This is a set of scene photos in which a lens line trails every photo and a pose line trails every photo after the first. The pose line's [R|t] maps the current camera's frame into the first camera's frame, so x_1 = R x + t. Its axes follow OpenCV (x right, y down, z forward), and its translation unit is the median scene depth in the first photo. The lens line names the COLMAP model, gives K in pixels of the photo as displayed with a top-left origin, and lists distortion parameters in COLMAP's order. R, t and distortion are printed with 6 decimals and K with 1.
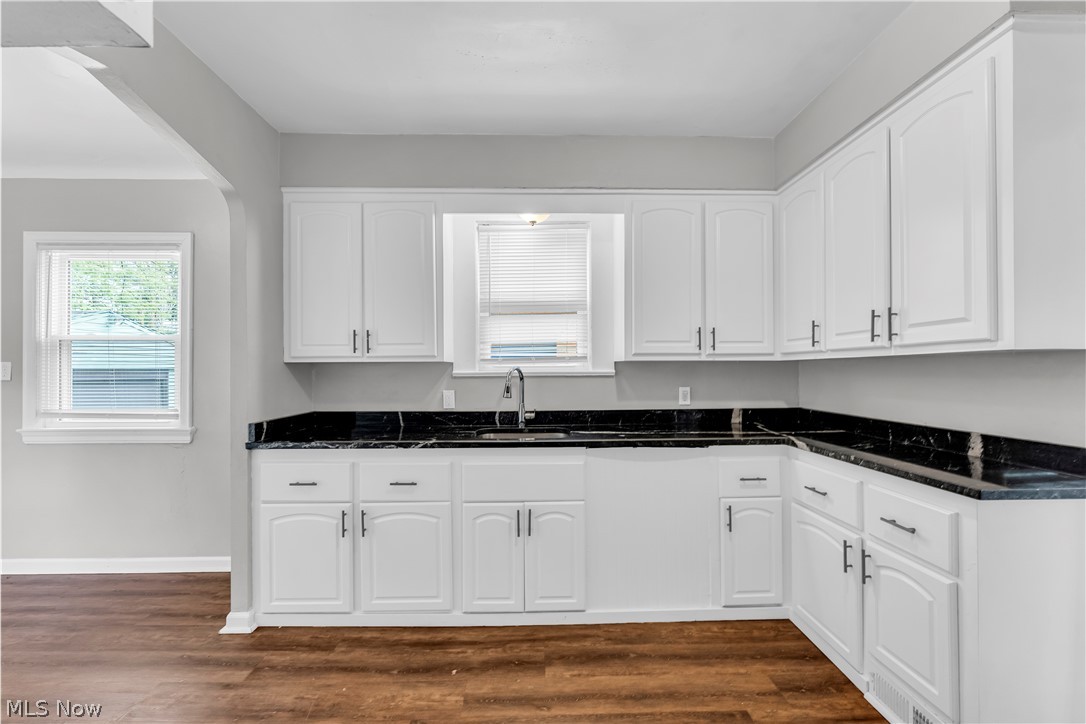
lens RADIAL K [[431.1, 0, 534.0], [0, 431.1, 363.6], [0, 0, 1]] dist [-0.000496, -0.000730]
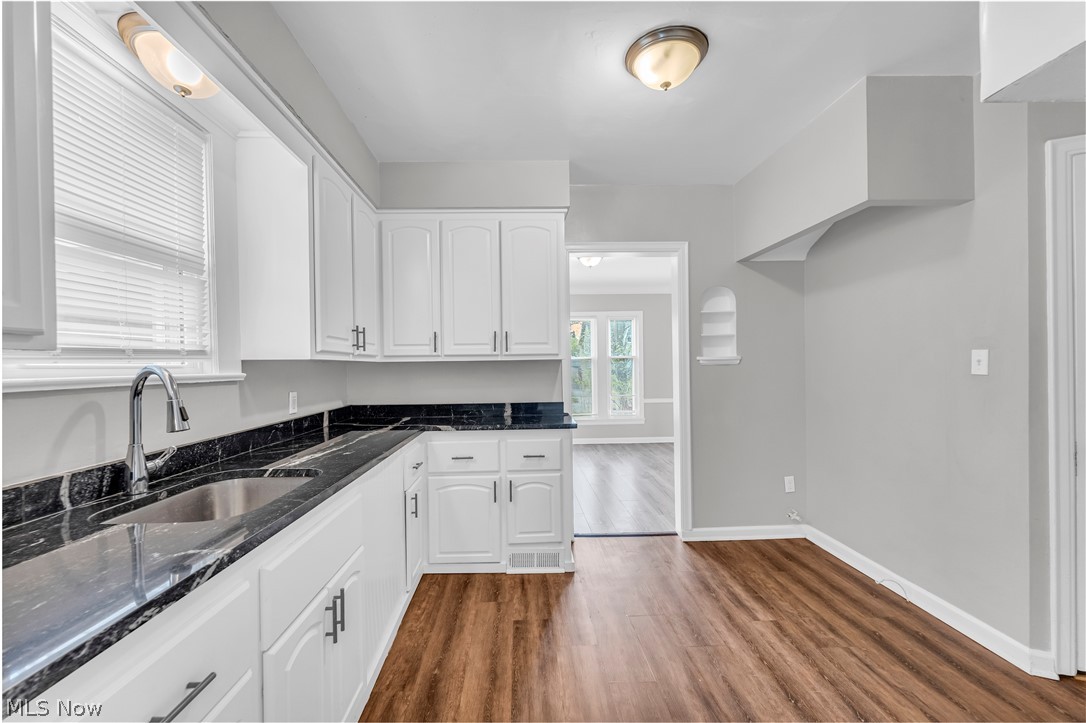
lens RADIAL K [[431.1, 0, 532.9], [0, 431.1, 367.3], [0, 0, 1]] dist [-0.000496, -0.000730]
pose [[-0.012885, 0.004044, 0.999909, -0.741201], [0.000744, 0.999992, -0.004035, 0.014914], [-0.999917, 0.000692, -0.012888, 0.822709]]
